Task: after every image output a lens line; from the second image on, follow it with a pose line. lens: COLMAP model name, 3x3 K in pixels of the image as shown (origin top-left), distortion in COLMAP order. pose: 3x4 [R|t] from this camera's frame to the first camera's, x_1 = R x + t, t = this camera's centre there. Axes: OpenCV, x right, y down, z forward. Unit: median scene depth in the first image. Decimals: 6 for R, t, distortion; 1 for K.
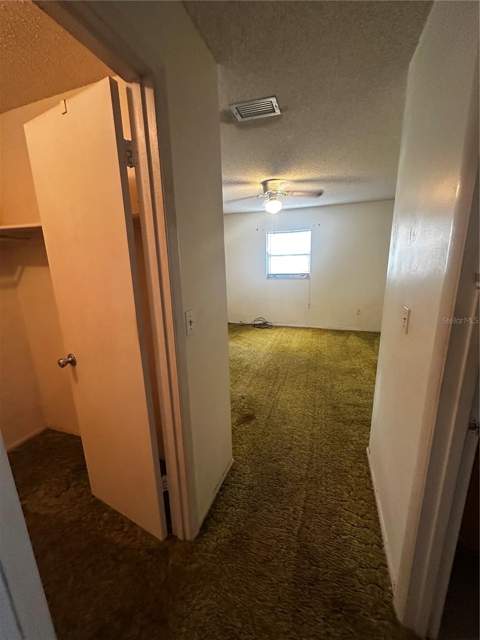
lens RADIAL K [[255.3, 0, 243.9], [0, 255.3, 318.4], [0, 0, 1]] dist [-0.006077, 0.001033]
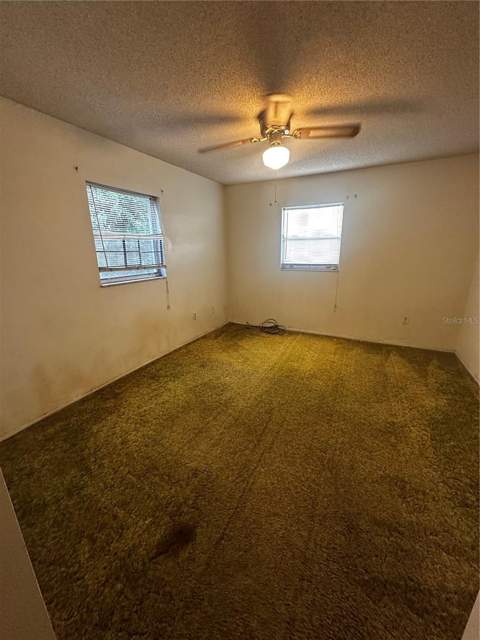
lens RADIAL K [[255.3, 0, 242.3], [0, 255.3, 319.8], [0, 0, 1]] dist [-0.006077, 0.001033]
pose [[0.990261, 0.052584, -0.128912, 0.097600], [-0.045044, 0.997138, 0.060722, -0.056775], [0.131736, -0.054324, 0.989795, 0.256896]]
